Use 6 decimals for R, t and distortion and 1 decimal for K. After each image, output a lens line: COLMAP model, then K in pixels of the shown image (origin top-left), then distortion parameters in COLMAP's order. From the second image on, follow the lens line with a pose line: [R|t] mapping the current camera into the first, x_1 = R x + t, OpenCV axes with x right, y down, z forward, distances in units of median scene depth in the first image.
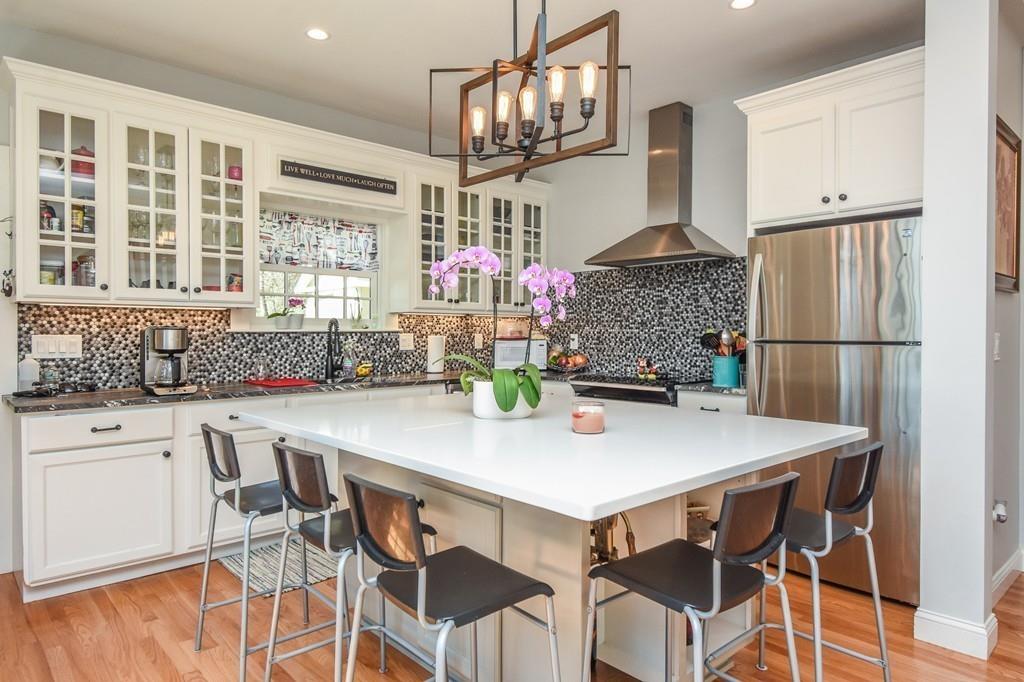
lens RADIAL K [[634.1, 0, 509.1], [0, 634.1, 339.8], [0, 0, 1]] dist [0.007672, 0.001480]
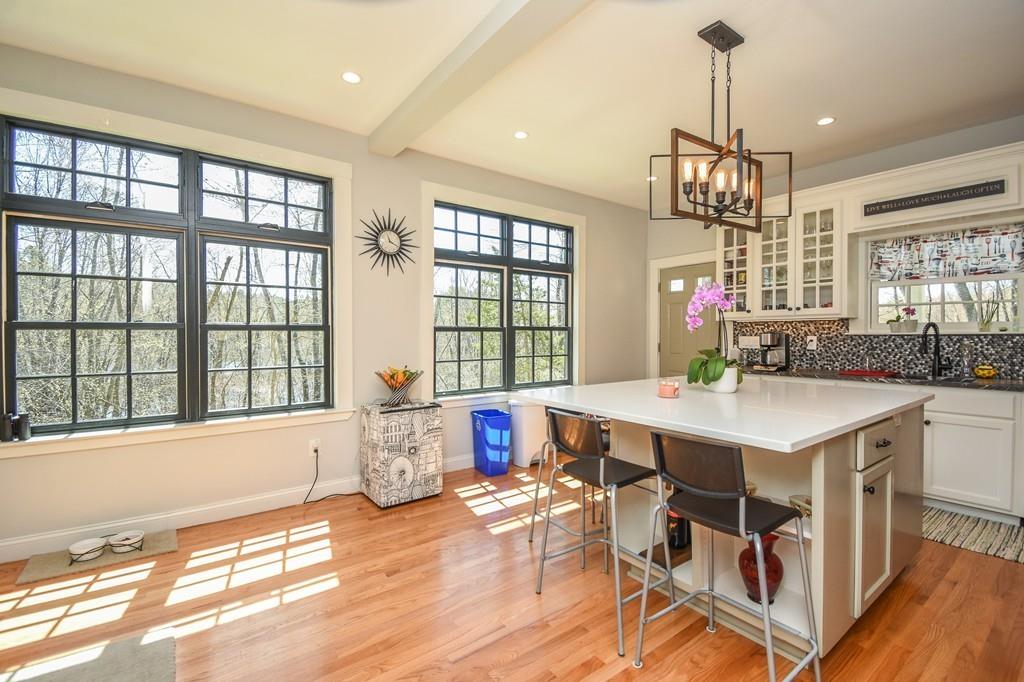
lens RADIAL K [[453.0, 0, 512.9], [0, 453.0, 339.0], [0, 0, 1]] dist [-0.001564, -0.001951]
pose [[-0.109826, 0.008112, -0.993918, 0.728827], [-0.011480, 0.999890, 0.009429, -0.004221], [0.993885, 0.012446, -0.109720, 0.413769]]
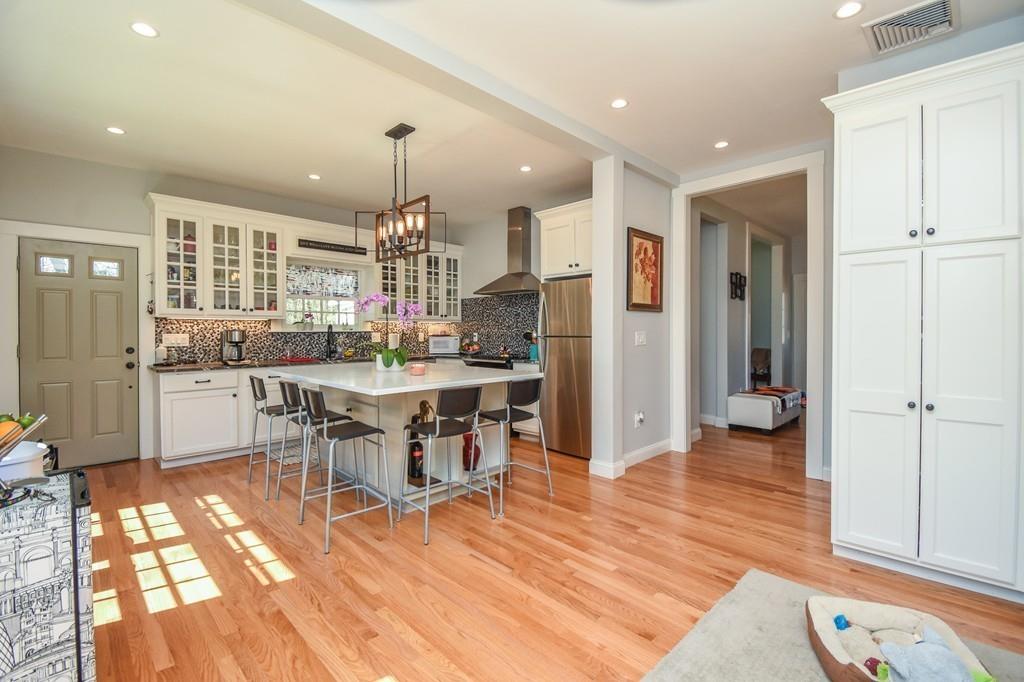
lens RADIAL K [[453.0, 0, 514.6], [0, 453.0, 338.4], [0, 0, 1]] dist [-0.001564, -0.001951]
pose [[0.998856, -0.002999, 0.047729, 0.223453], [0.002813, 0.999988, 0.003960, 0.002936], [-0.047740, -0.003822, 0.998852, -0.375857]]
